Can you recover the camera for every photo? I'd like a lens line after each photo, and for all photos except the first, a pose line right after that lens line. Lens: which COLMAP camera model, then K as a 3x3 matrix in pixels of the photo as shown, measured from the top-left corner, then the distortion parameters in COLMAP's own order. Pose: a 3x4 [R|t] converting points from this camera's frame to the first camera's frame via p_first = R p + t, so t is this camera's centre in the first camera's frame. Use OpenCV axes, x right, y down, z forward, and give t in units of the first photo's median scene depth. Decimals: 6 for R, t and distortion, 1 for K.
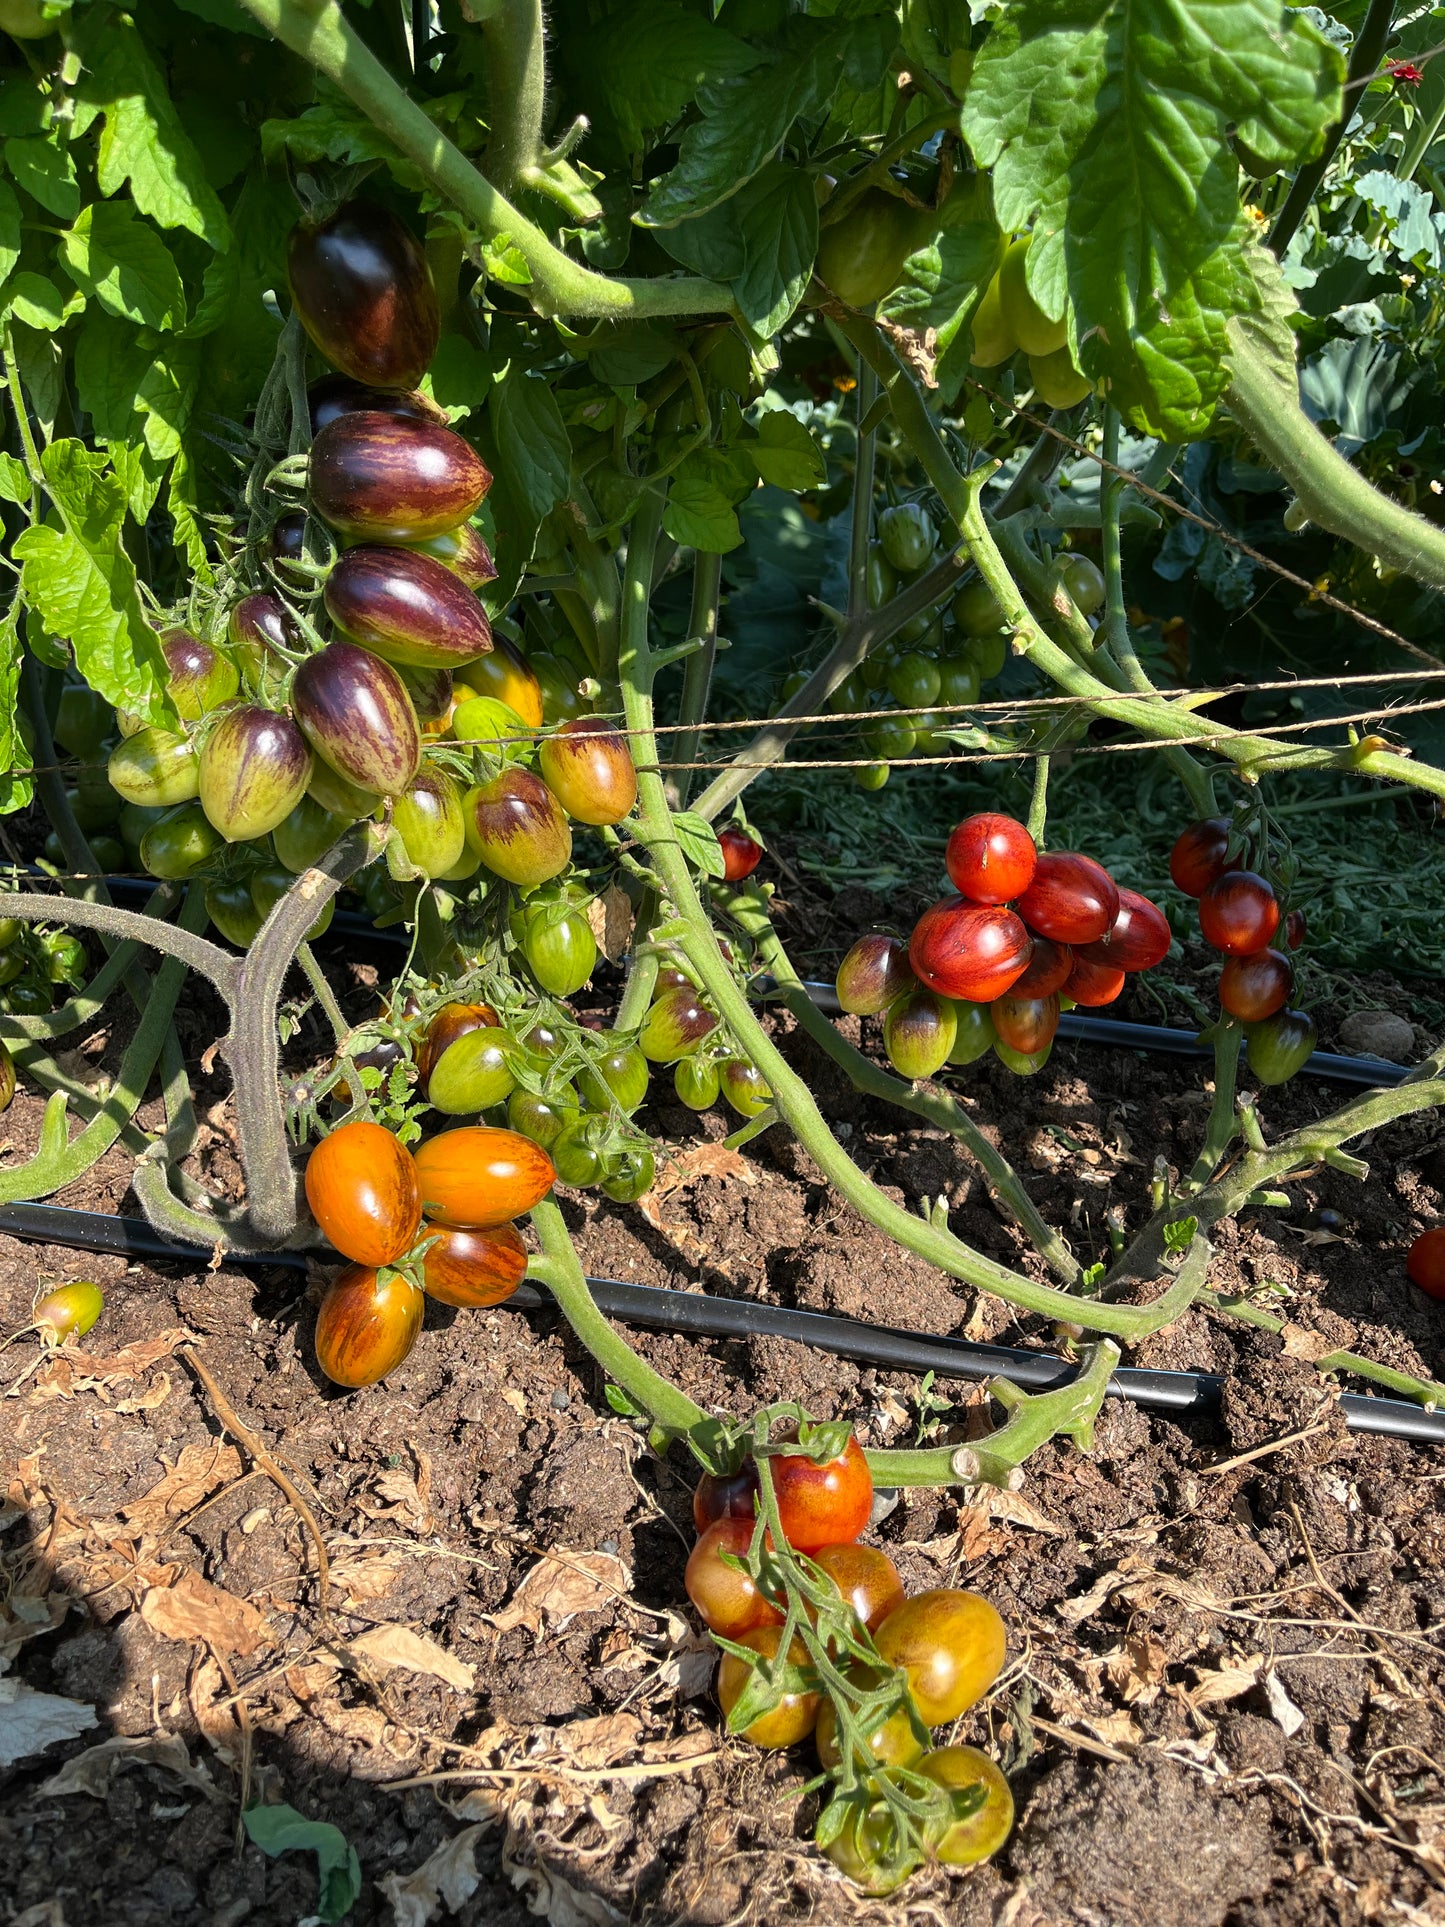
lens RADIAL K [[1483.4, 0, 722.5], [0, 1483.4, 963.5], [0, 0, 1]] dist [0.053868, -0.105803]
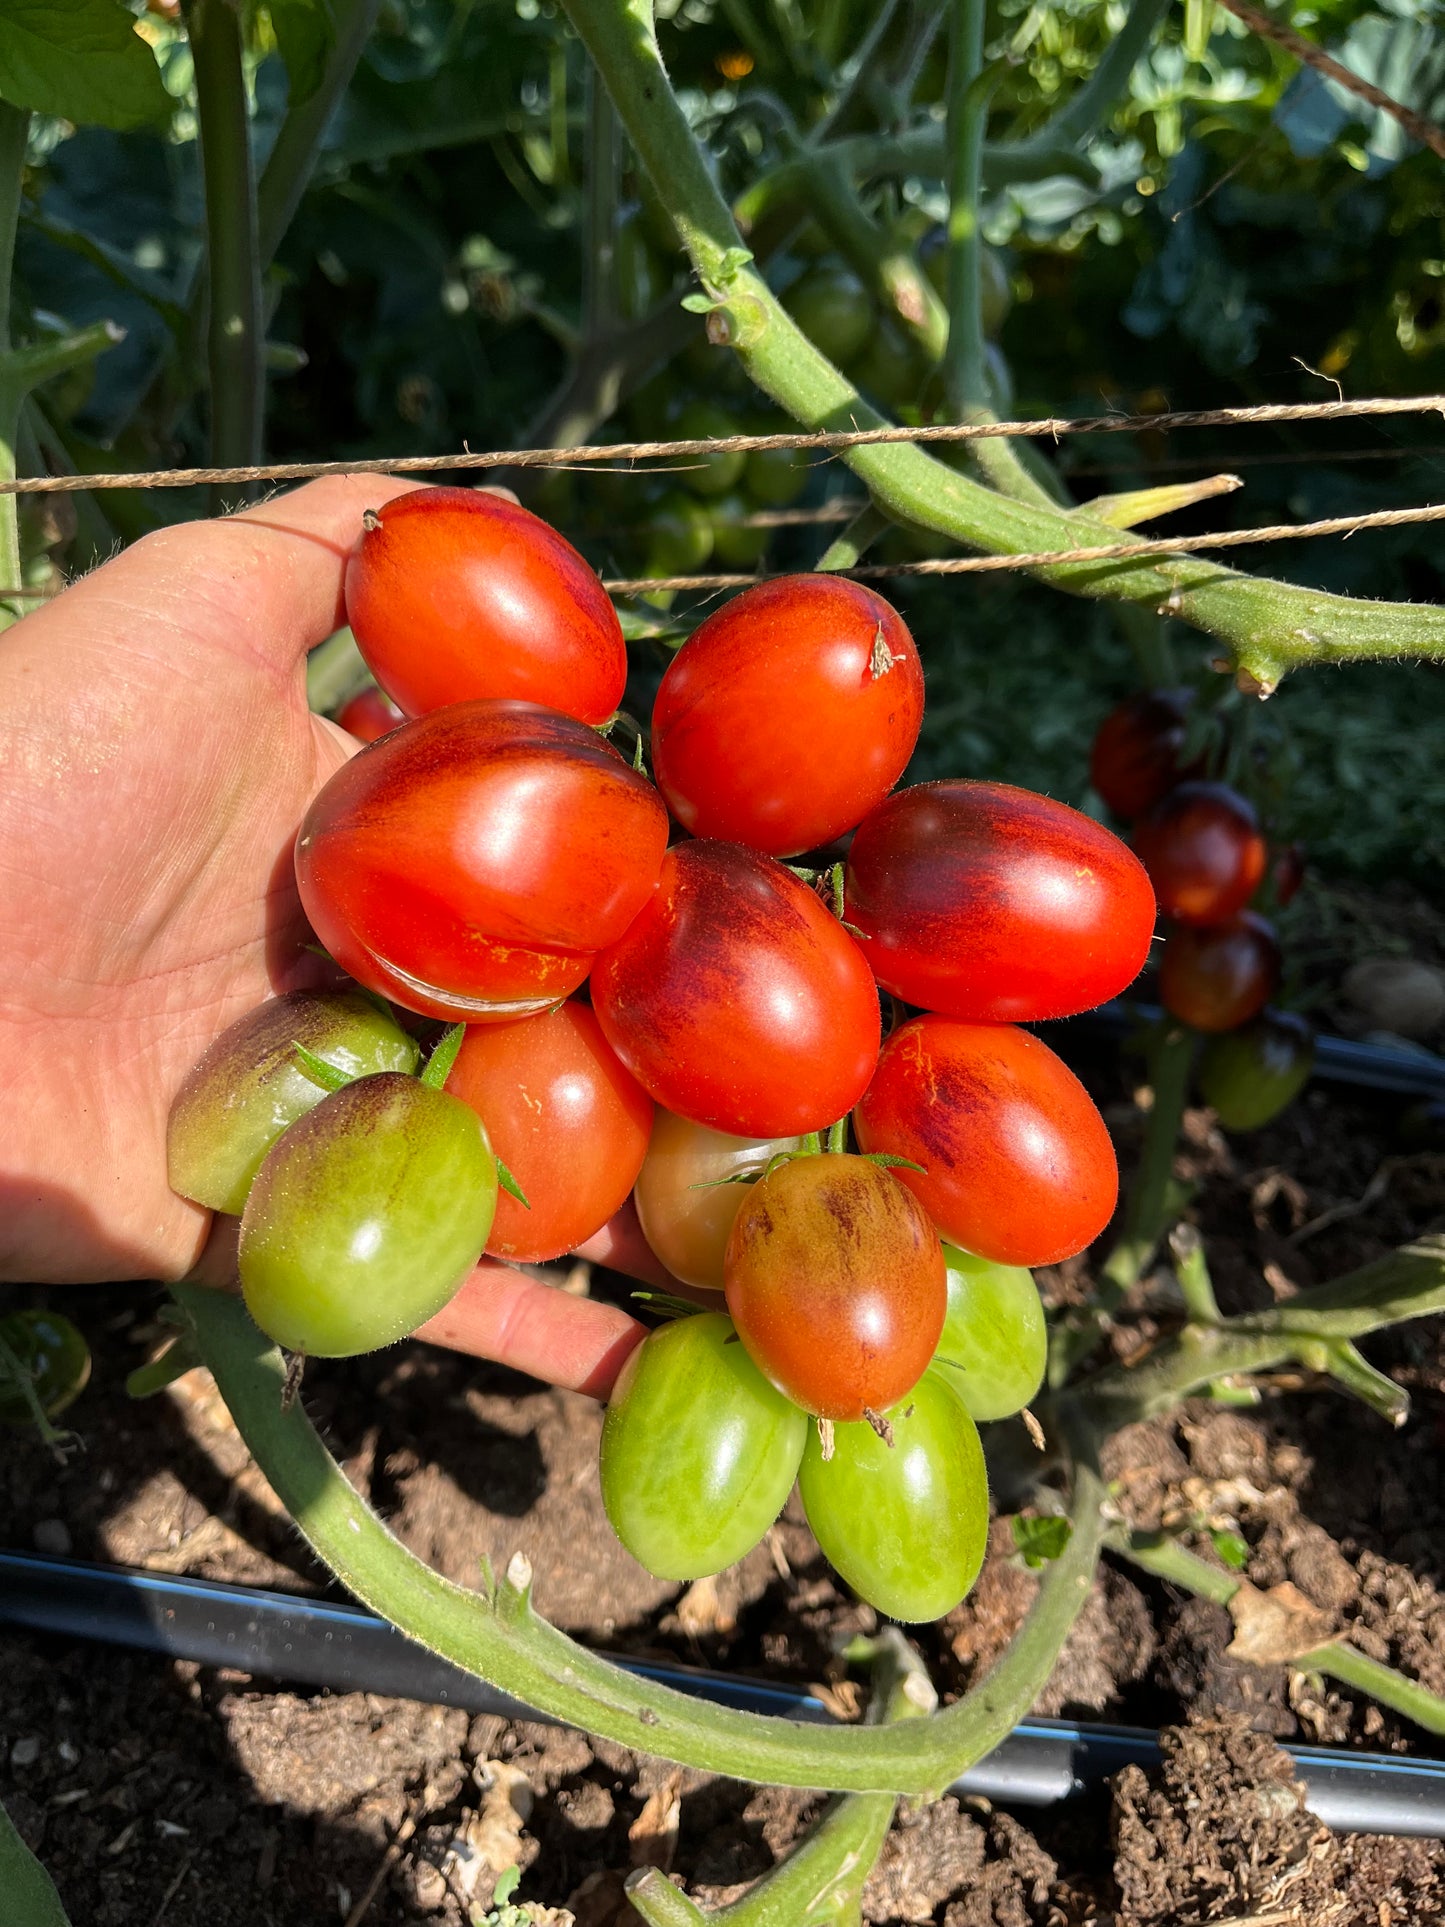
lens RADIAL K [[1483.4, 0, 722.5], [0, 1483.4, 963.5], [0, 0, 1]] dist [0.053868, -0.105803]
pose [[0.999851, 0.006080, 0.016186, 0.162279], [-0.008089, 0.991854, 0.127122, -0.070265], [-0.015281, -0.127233, 0.991755, 0.448355]]
